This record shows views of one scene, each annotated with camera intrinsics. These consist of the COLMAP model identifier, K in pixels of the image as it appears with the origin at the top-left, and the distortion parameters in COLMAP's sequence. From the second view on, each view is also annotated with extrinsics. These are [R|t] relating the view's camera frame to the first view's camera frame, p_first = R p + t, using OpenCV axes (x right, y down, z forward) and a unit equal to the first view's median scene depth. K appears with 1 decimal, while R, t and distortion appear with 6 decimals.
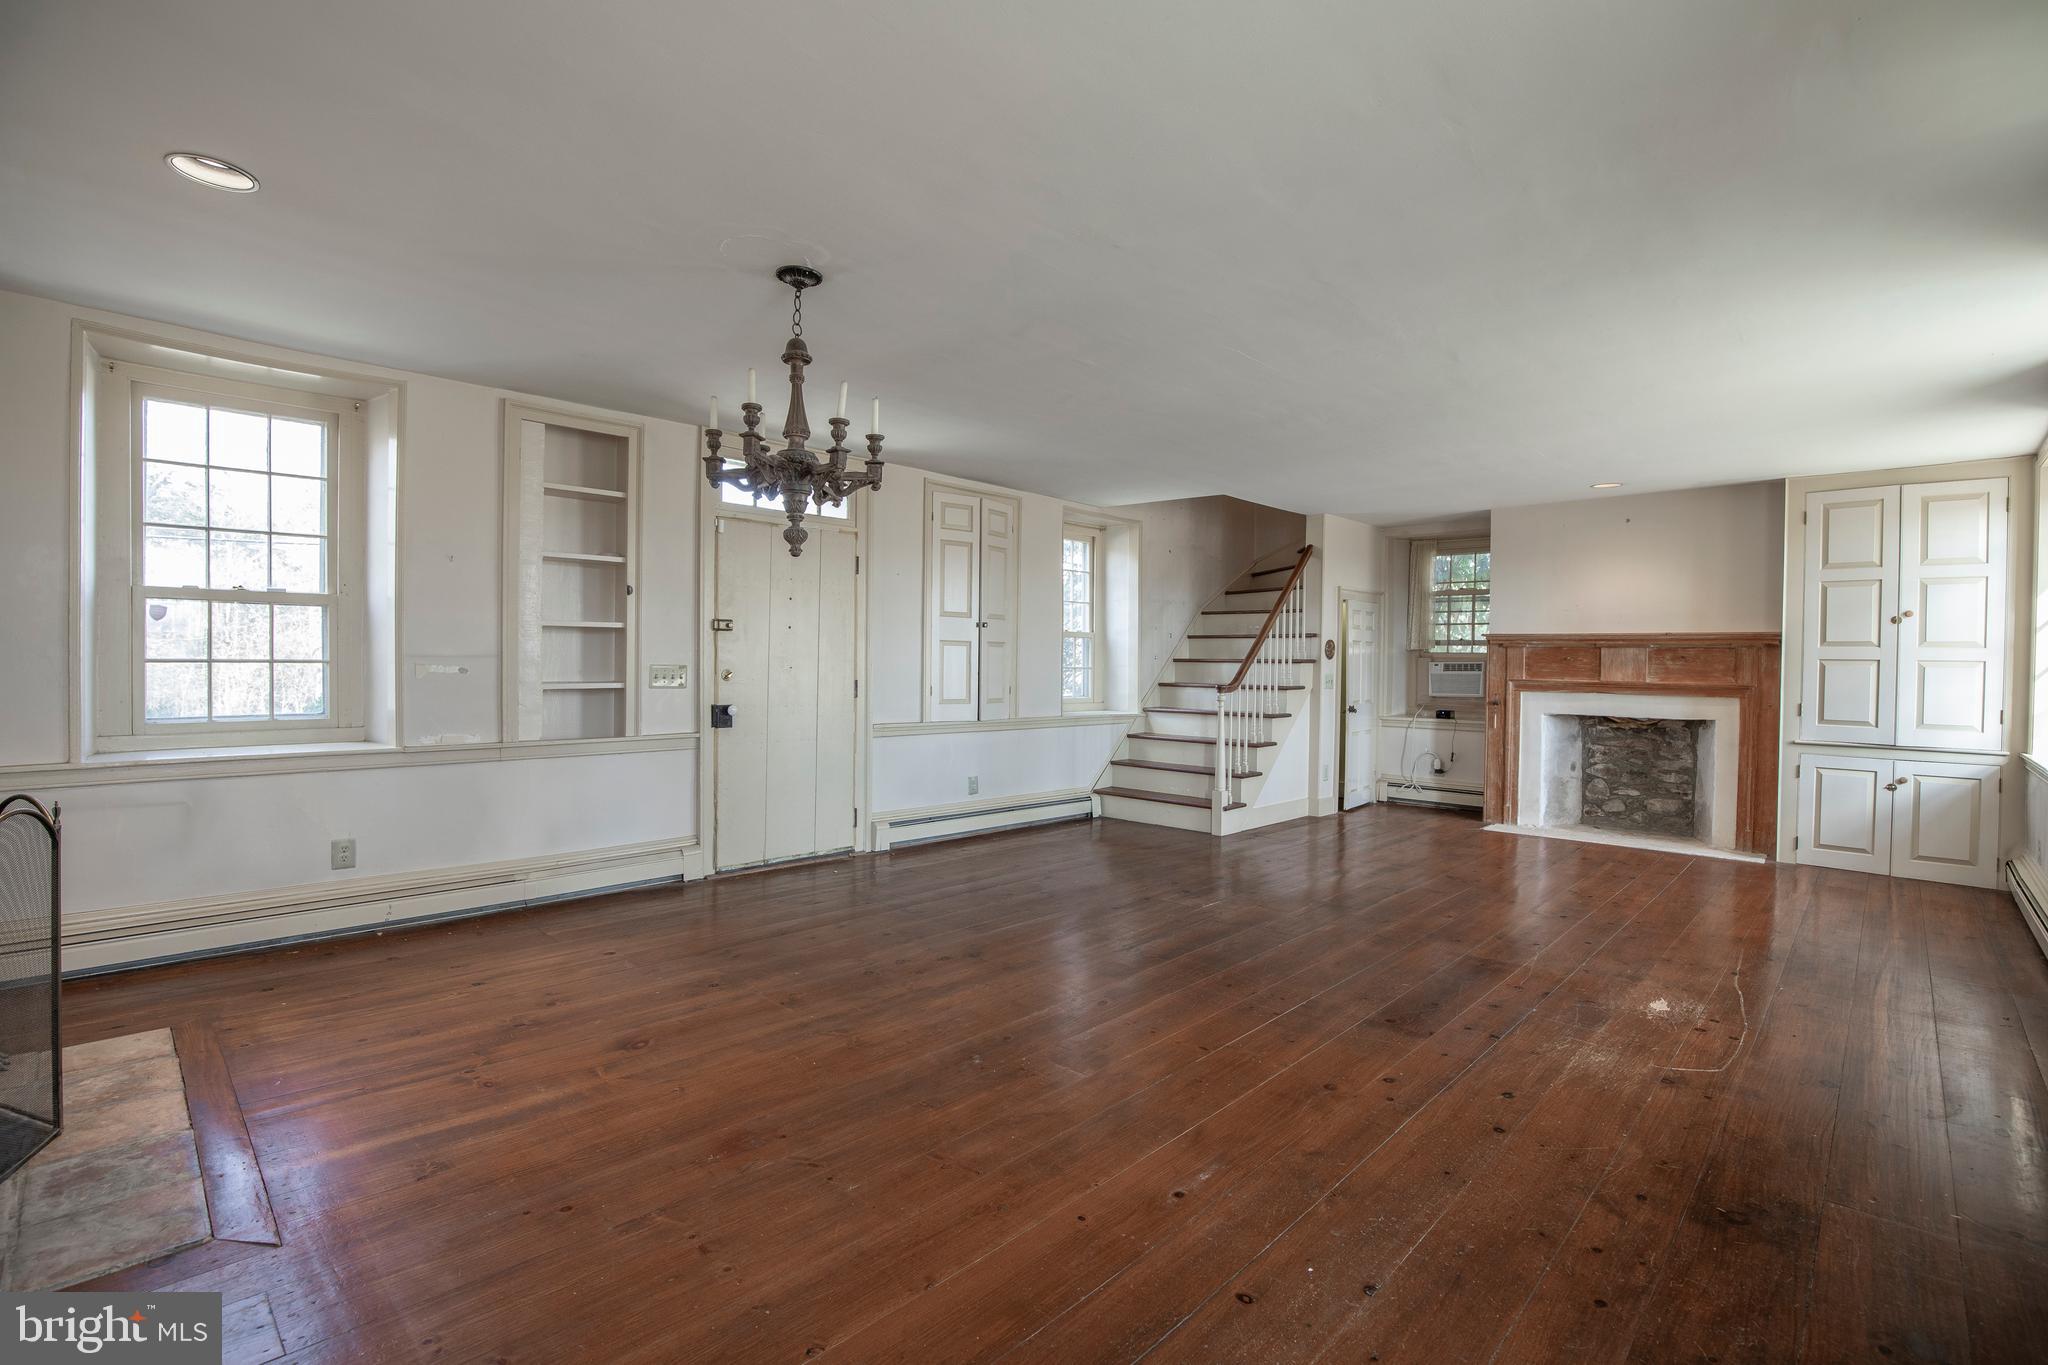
lens RADIAL K [[941.4, 0, 1032.8], [0, 941.4, 683.1], [0, 0, 1]] dist [-0.029529, 0.002712]
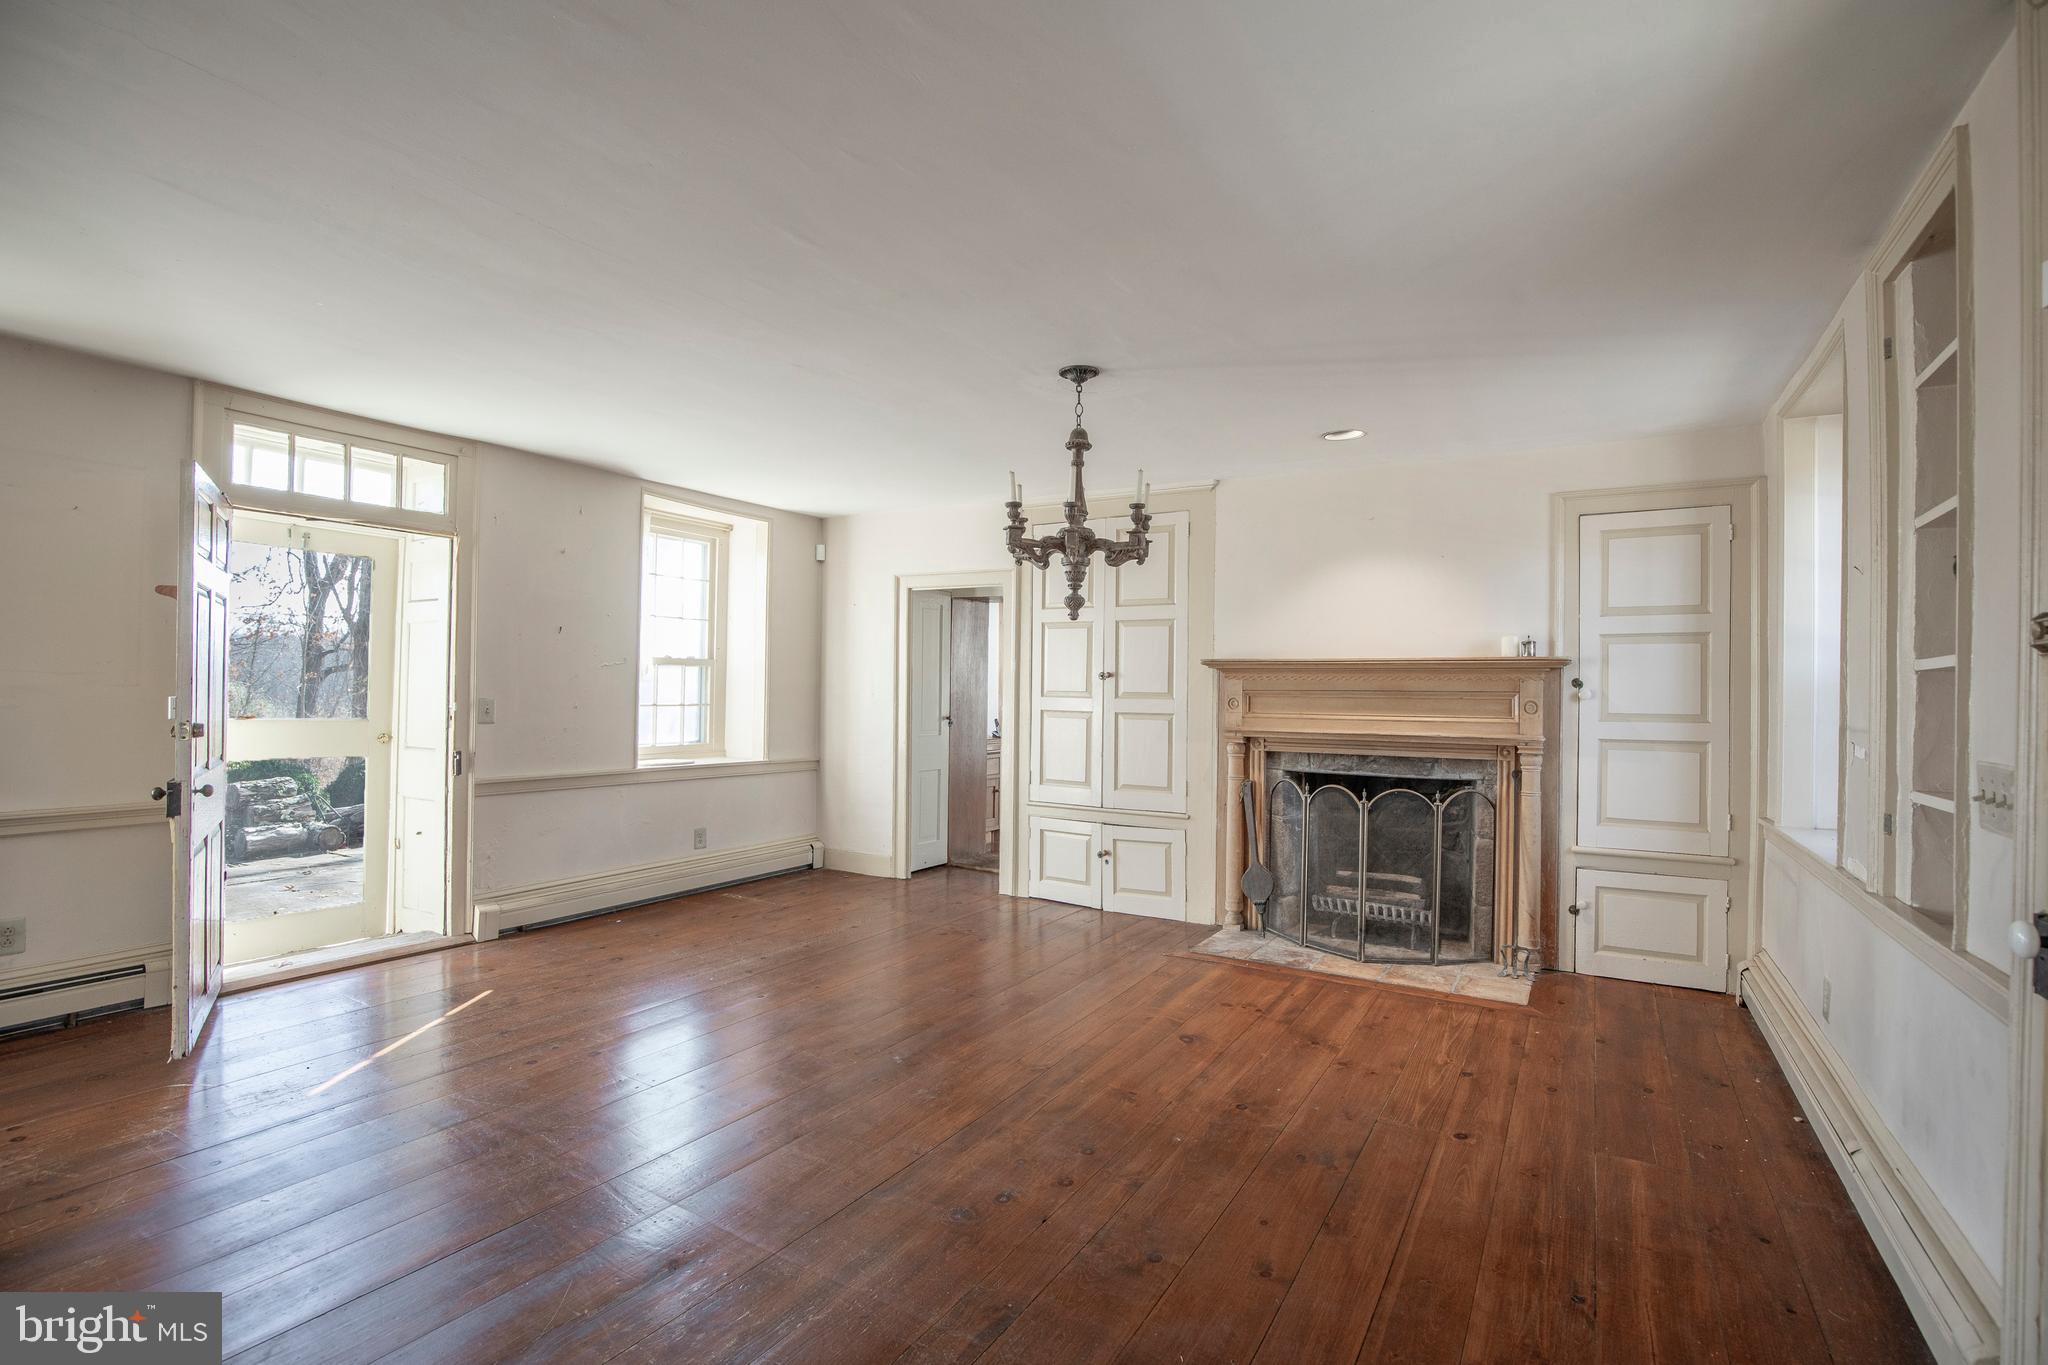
lens RADIAL K [[941.4, 0, 1036.1], [0, 941.4, 687.9], [0, 0, 1]] dist [-0.029529, 0.002712]
pose [[-0.975508, -0.031781, -0.217655, 0.018963], [-0.035439, 0.999288, 0.012920, -0.033570], [0.217089, 0.020316, -0.975940, 1.071455]]
